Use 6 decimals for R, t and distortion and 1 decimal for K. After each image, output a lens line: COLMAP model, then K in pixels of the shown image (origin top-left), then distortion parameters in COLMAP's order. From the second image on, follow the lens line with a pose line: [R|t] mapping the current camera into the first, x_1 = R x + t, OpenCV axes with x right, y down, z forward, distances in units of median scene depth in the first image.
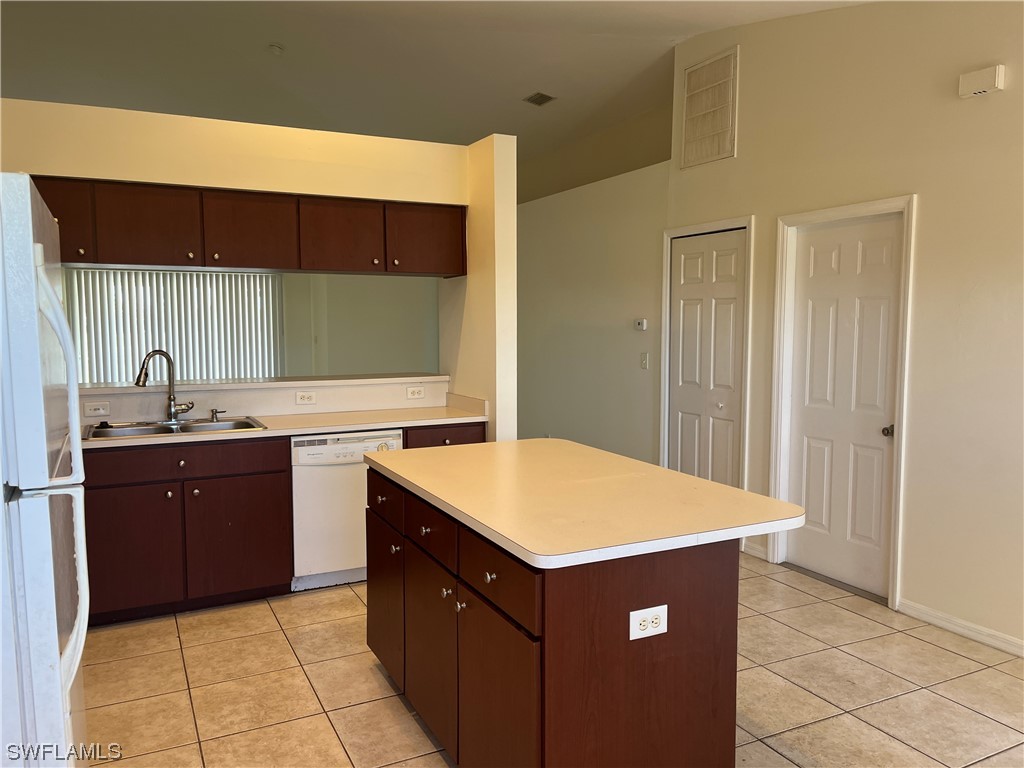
lens RADIAL K [[789.3, 0, 514.1], [0, 789.3, 384.6], [0, 0, 1]] dist [0.065648, -0.006071]
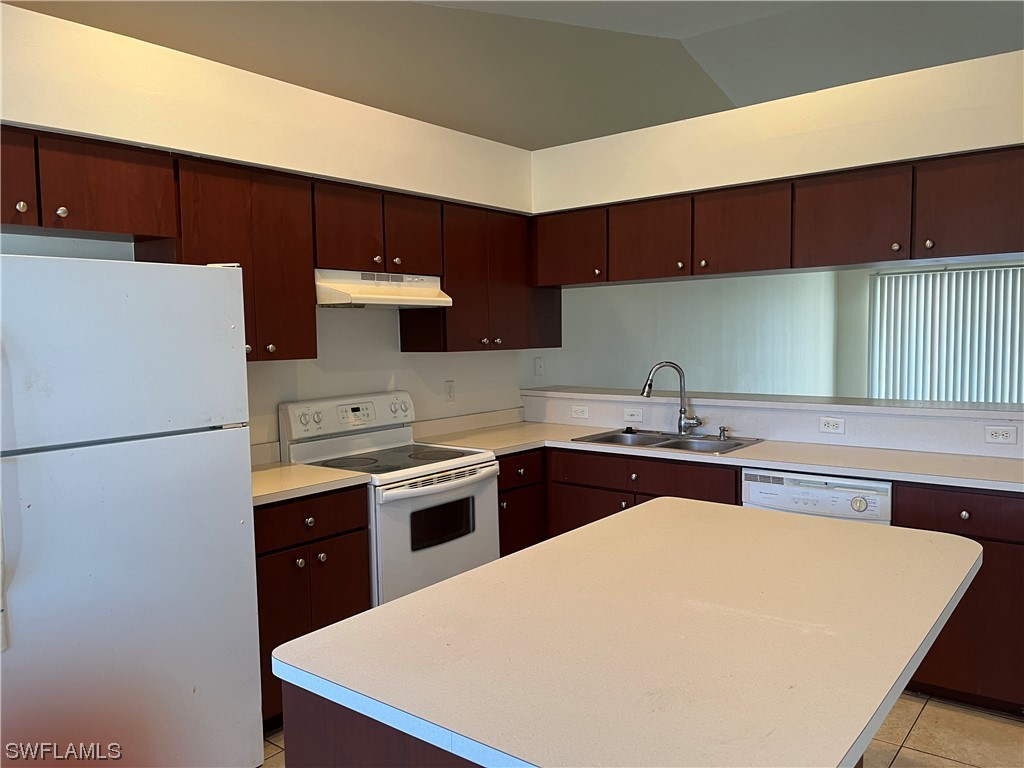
lens RADIAL K [[789.3, 0, 512.2], [0, 789.3, 386.0], [0, 0, 1]] dist [0.065648, -0.006071]
pose [[0.419150, 0.054787, -0.906262, 0.366047], [-0.056924, 0.997800, 0.033993, -0.034933], [0.906131, 0.037340, 0.421347, 0.397452]]
